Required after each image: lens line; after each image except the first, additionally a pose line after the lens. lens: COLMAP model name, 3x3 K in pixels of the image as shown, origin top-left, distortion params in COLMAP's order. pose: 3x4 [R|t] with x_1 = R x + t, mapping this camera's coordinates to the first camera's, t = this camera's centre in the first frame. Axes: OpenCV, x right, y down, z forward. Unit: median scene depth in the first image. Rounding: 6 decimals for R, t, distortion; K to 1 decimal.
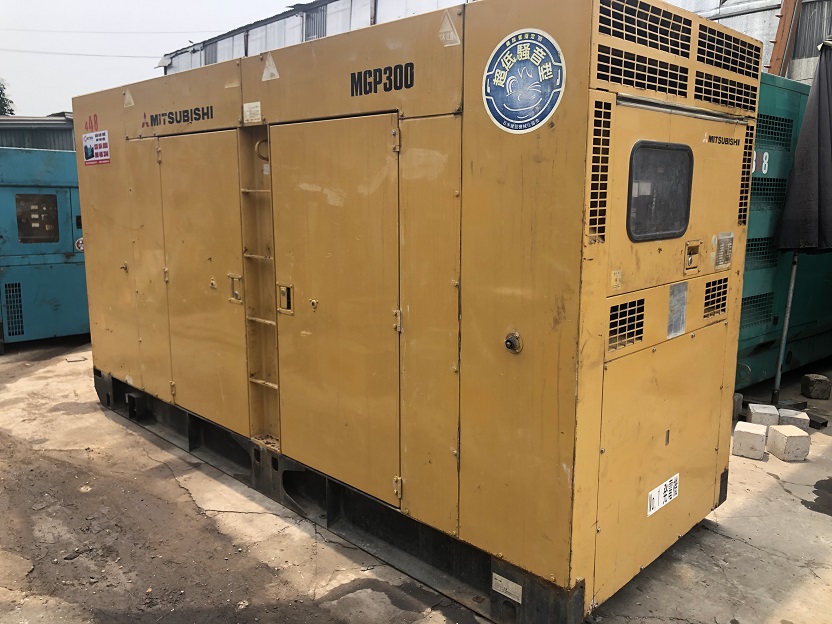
lens RADIAL K [[690.9, 0, 415.0], [0, 690.9, 311.2], [0, 0, 1]] dist [0.017690, -0.021348]
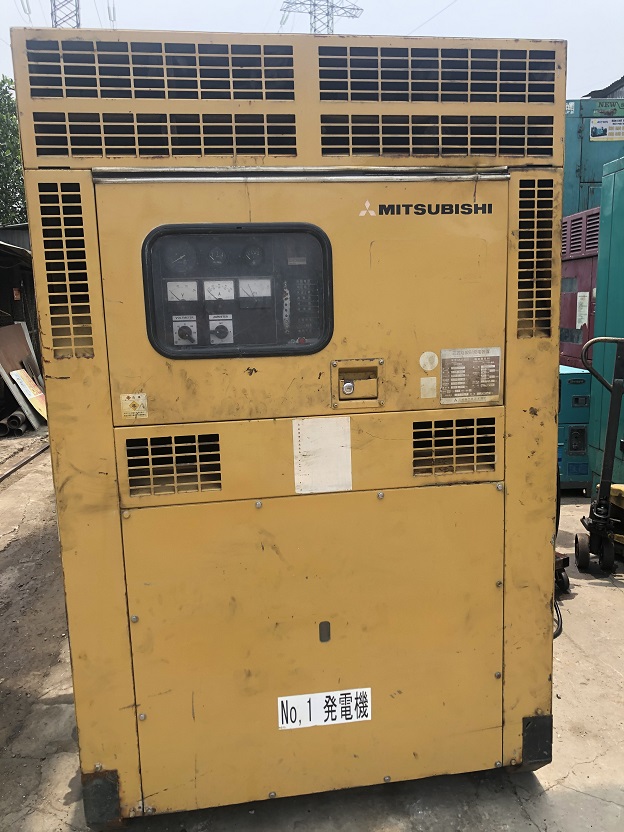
lens RADIAL K [[690.9, 0, 311.7], [0, 690.9, 416.1], [0, 0, 1]] dist [0.017690, -0.021348]
pose [[0.799117, 0.076709, -0.596261, 0.909914], [-0.077923, 0.996675, 0.023789, -0.067400], [0.596104, 0.027452, 0.802438, 0.486200]]
